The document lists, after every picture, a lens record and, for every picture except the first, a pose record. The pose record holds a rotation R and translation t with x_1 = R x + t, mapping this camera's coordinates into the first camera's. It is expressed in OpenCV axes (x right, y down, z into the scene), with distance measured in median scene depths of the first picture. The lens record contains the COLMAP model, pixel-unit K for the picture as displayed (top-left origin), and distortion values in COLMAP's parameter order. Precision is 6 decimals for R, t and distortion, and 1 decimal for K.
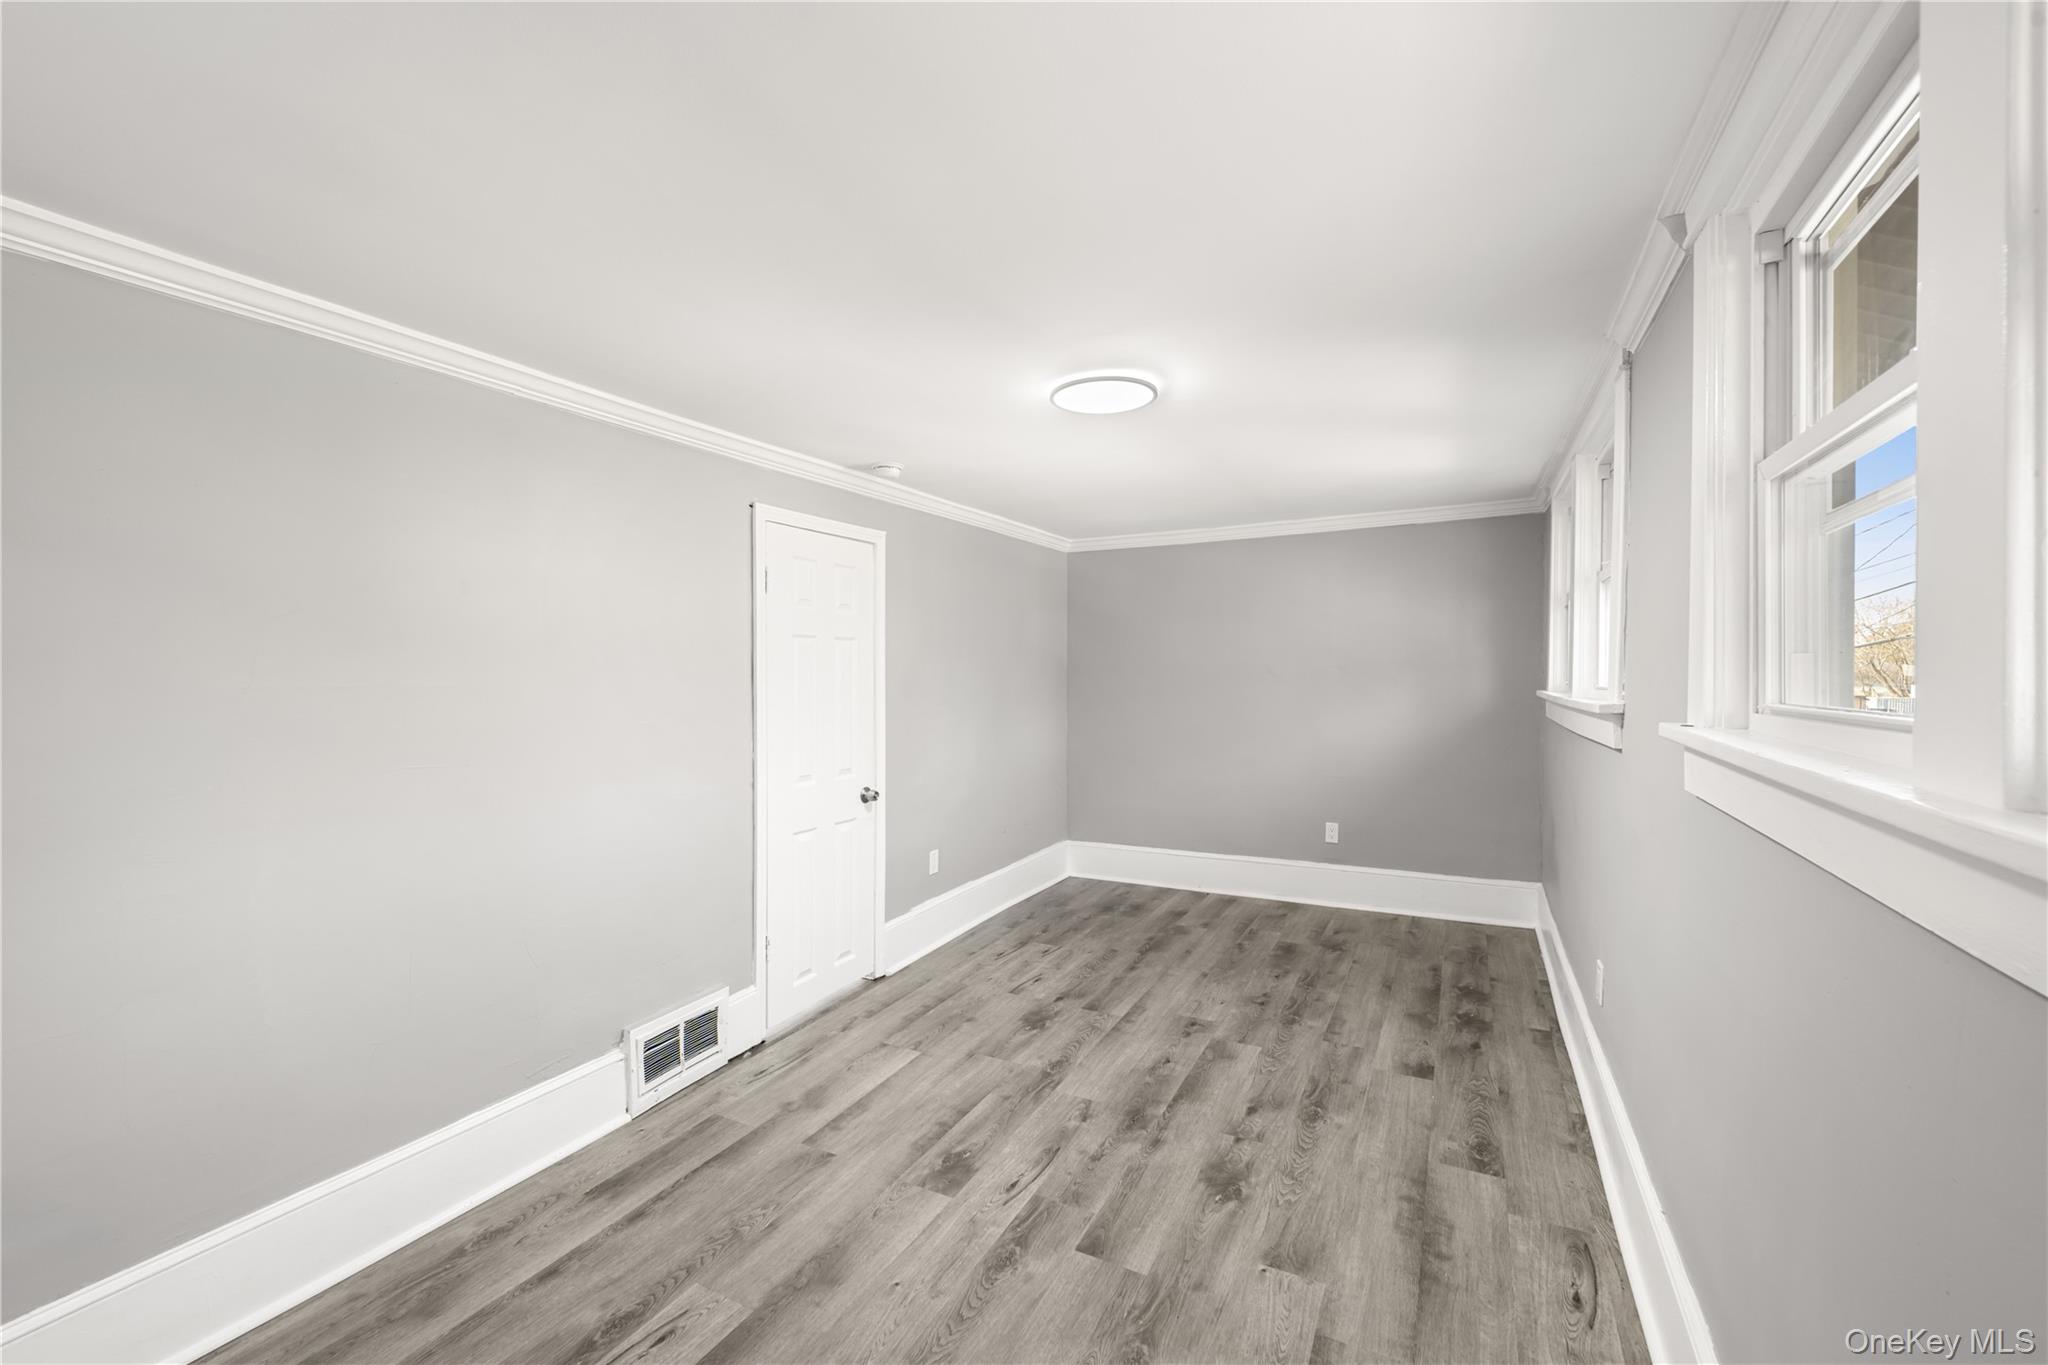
lens RADIAL K [[824.6, 0, 1030.9], [0, 824.6, 689.1], [0, 0, 1]] dist [0.025006, -0.015202]
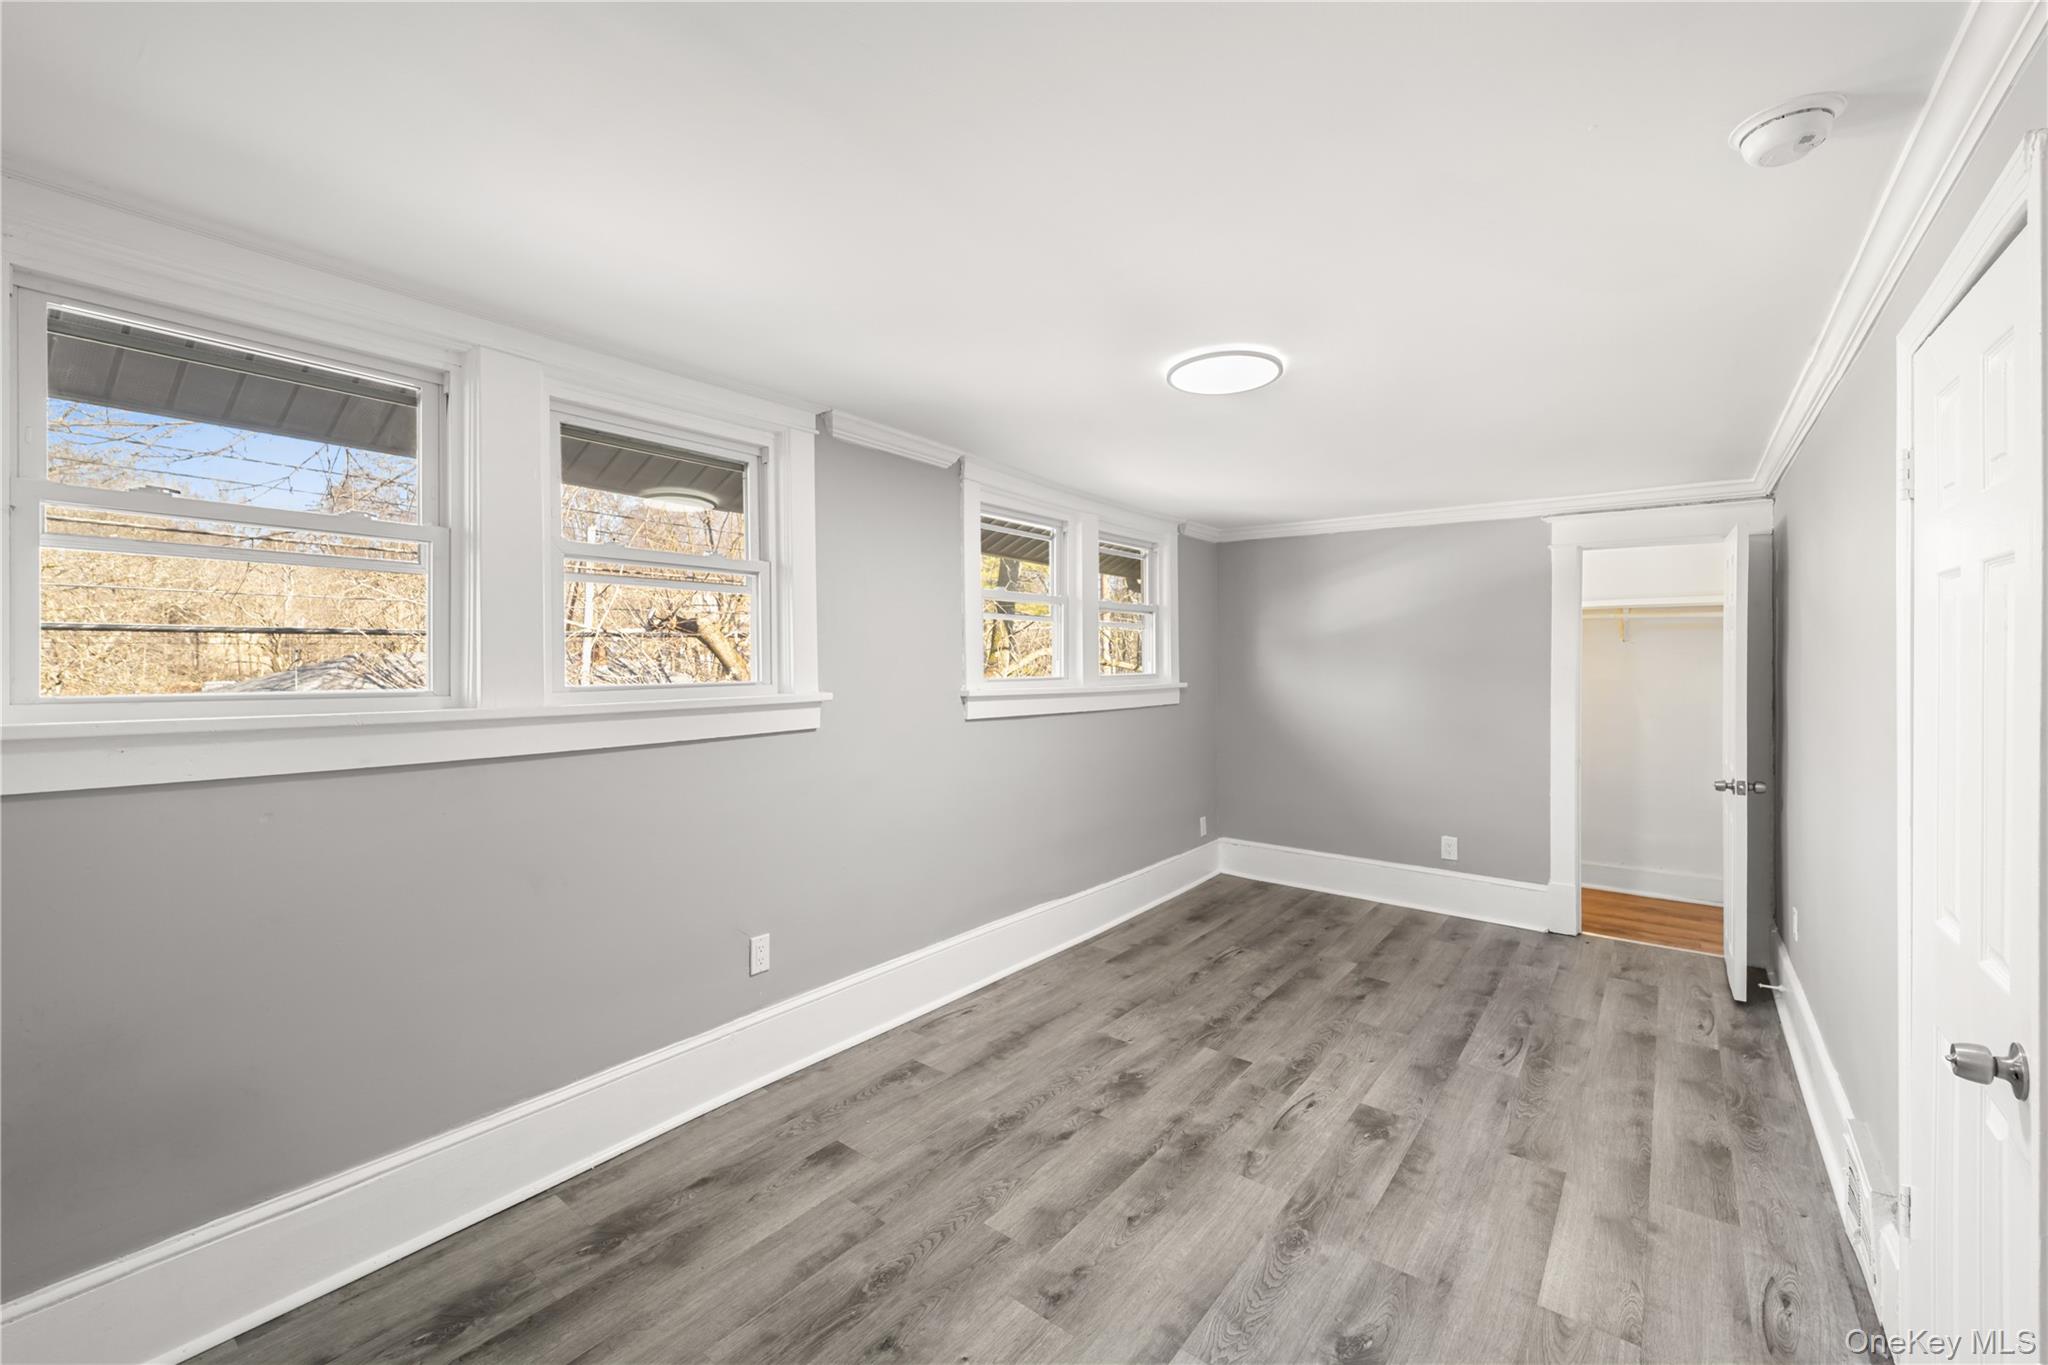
lens RADIAL K [[824.6, 0, 1030.9], [0, 824.6, 689.1], [0, 0, 1]] dist [0.025006, -0.015202]
pose [[-0.985295, 0.003892, 0.170816, 0.146982], [0.012134, 0.998810, 0.047231, -0.040418], [-0.170429, 0.048609, -0.984170, 1.956591]]
